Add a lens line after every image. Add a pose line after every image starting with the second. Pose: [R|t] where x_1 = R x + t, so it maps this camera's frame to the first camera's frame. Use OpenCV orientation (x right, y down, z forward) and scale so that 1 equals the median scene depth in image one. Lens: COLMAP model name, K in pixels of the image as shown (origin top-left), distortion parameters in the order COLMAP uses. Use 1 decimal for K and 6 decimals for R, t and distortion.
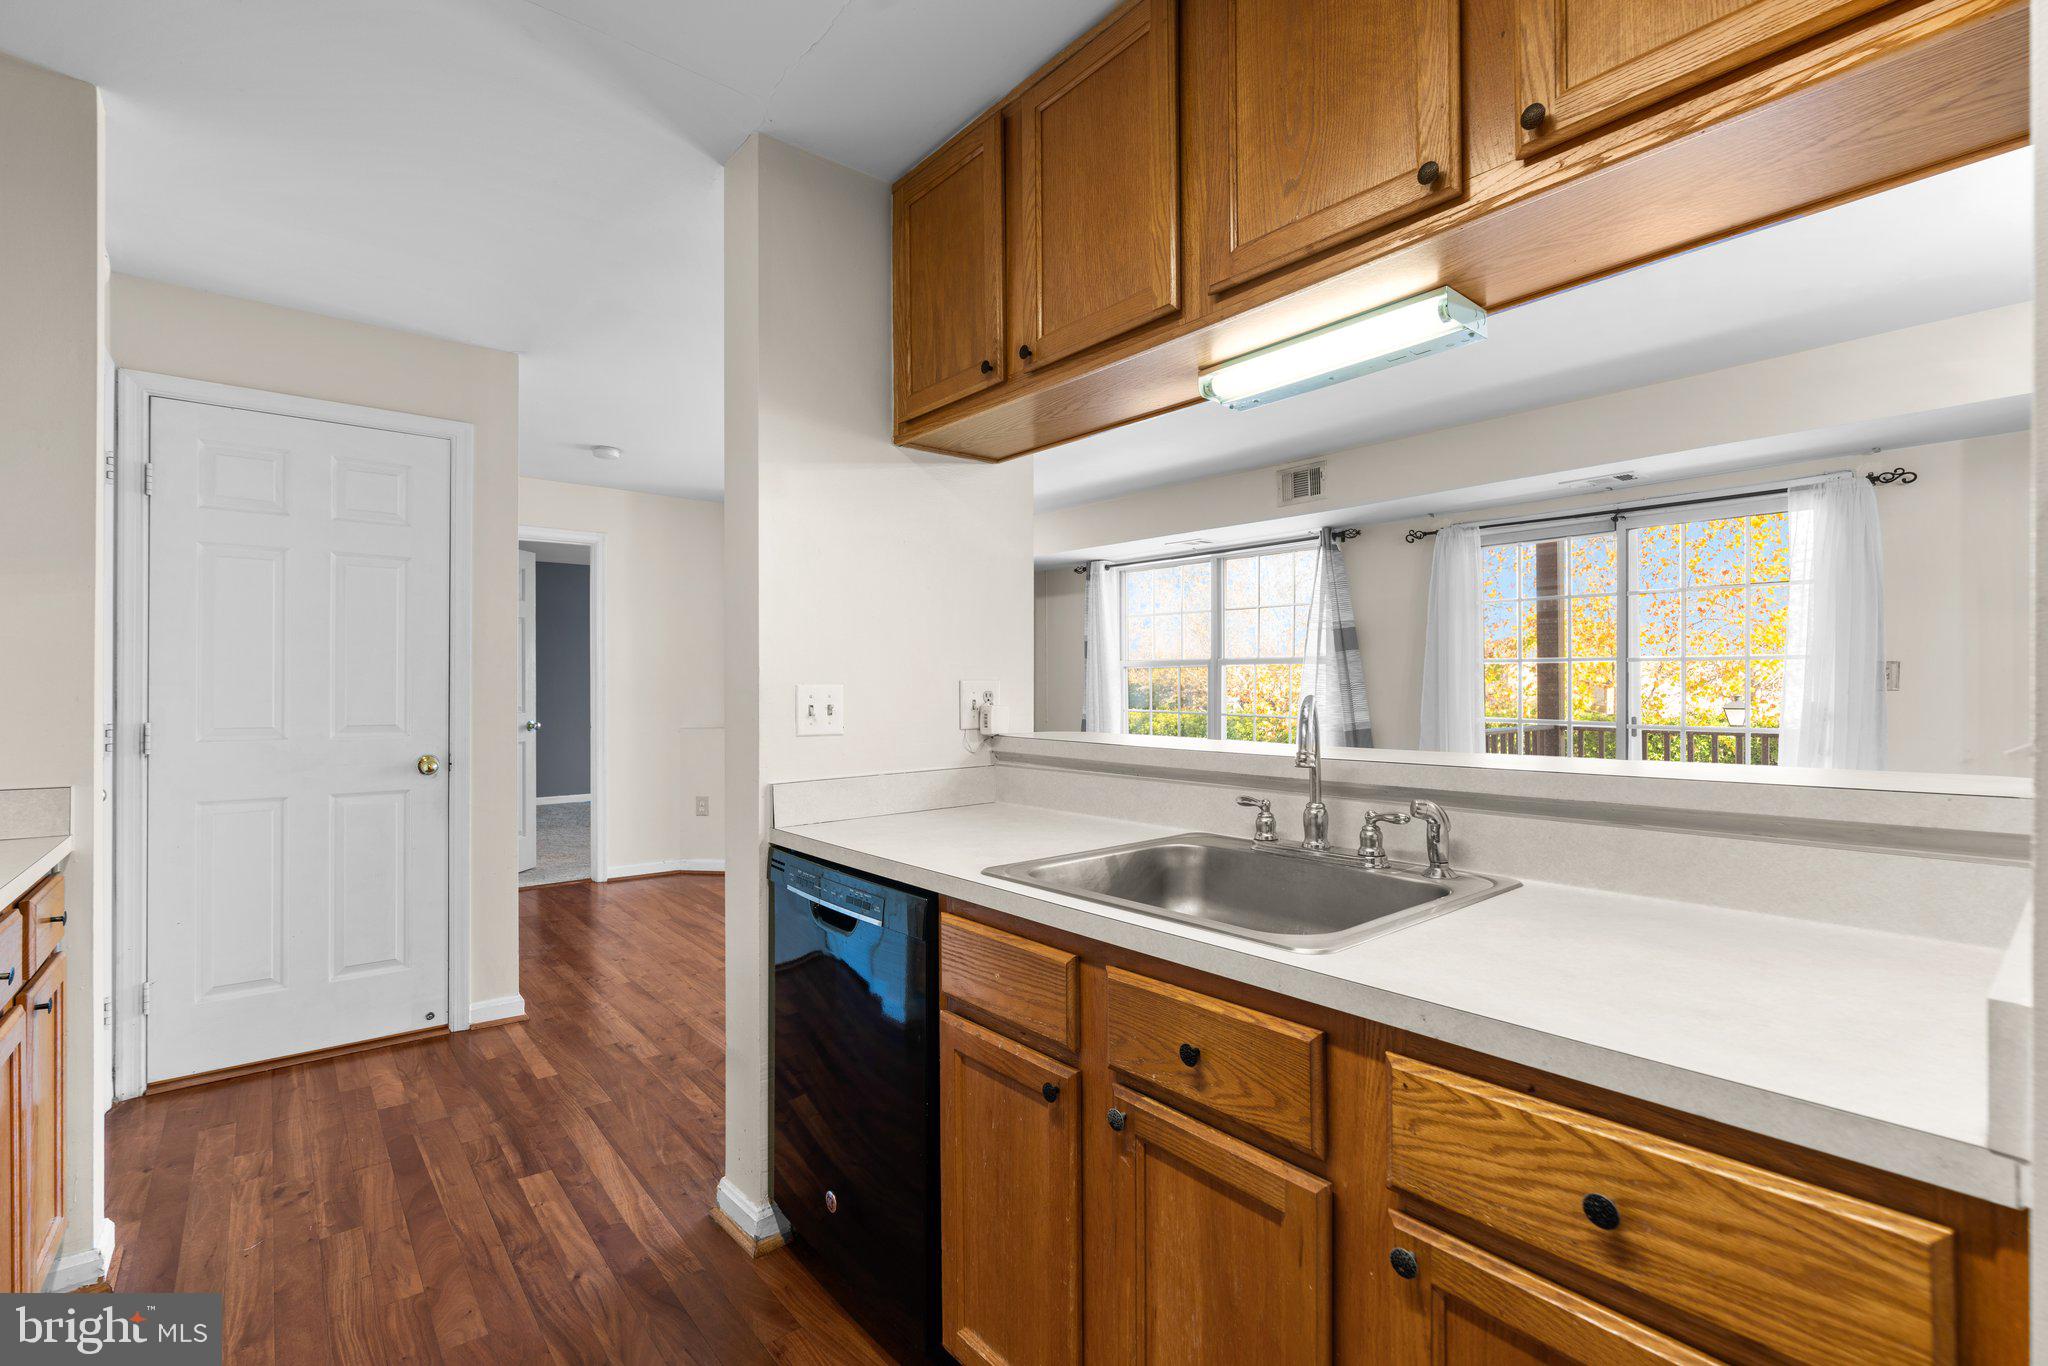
lens RADIAL K [[923.1, 0, 1024.0], [0, 923.1, 681.0], [0, 0, 1]] dist [-0.014823, 0.007207]
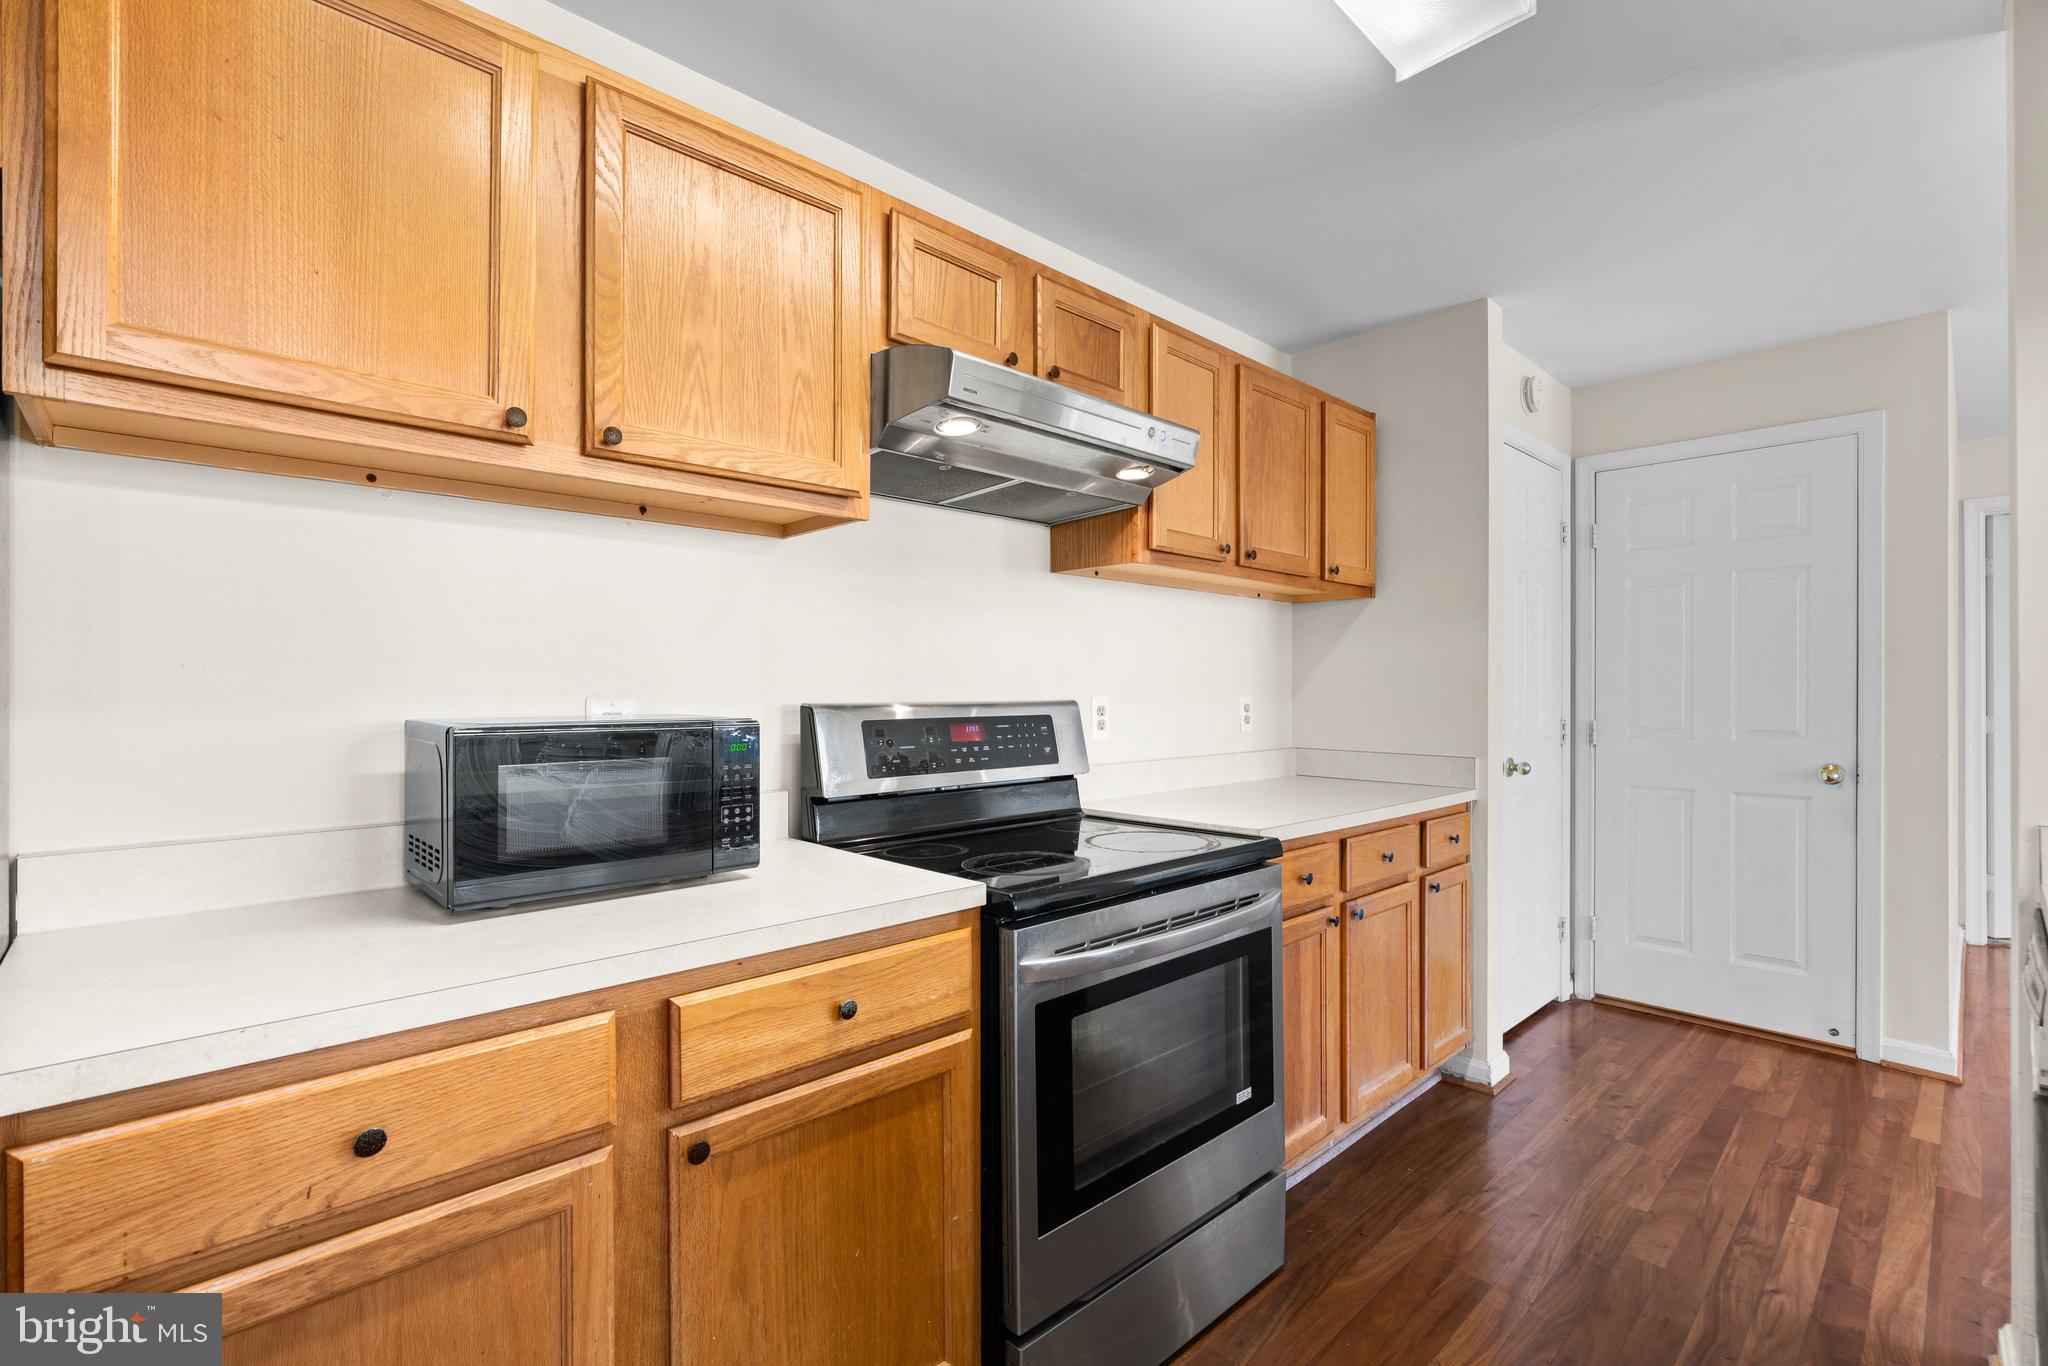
lens RADIAL K [[923.1, 0, 1026.5], [0, 923.1, 686.7], [0, 0, 1]] dist [-0.014823, 0.007207]
pose [[0.073574, -0.003180, -0.997285, 0.305797], [0.003678, 0.999989, -0.002917, -0.002162], [0.997283, -0.003454, 0.073585, 0.086272]]
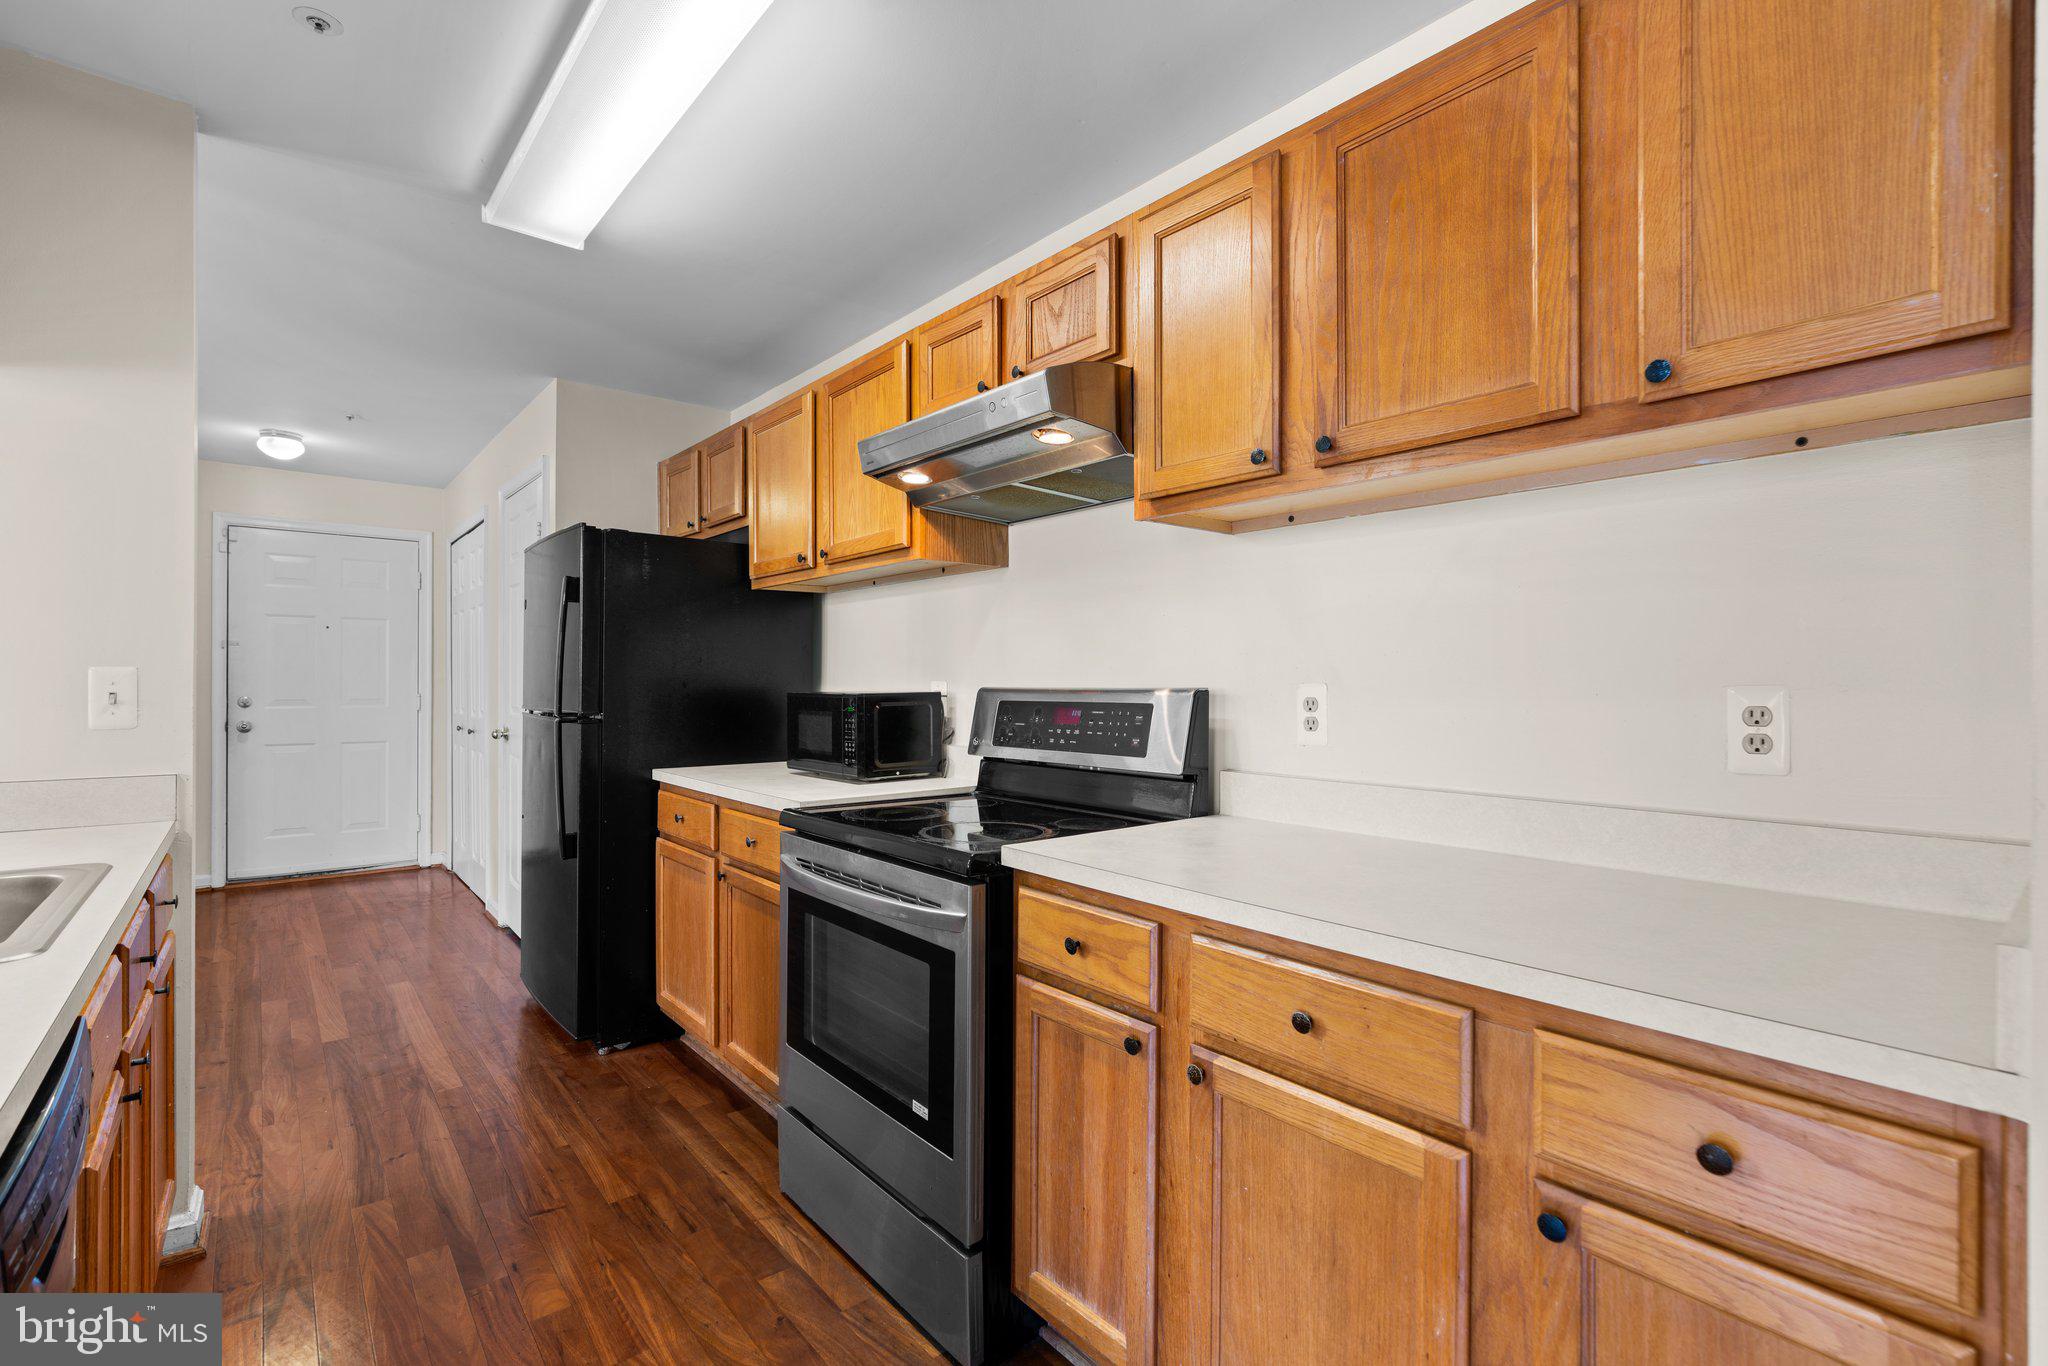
lens RADIAL K [[923.1, 0, 1019.5], [0, 923.1, 678.8], [0, 0, 1]] dist [-0.014823, 0.007207]
pose [[-0.999993, -0.000395, 0.003720, -0.428436], [-0.000414, 0.999986, -0.005210, 0.004373], [-0.003718, -0.005211, -0.999980, 0.928956]]
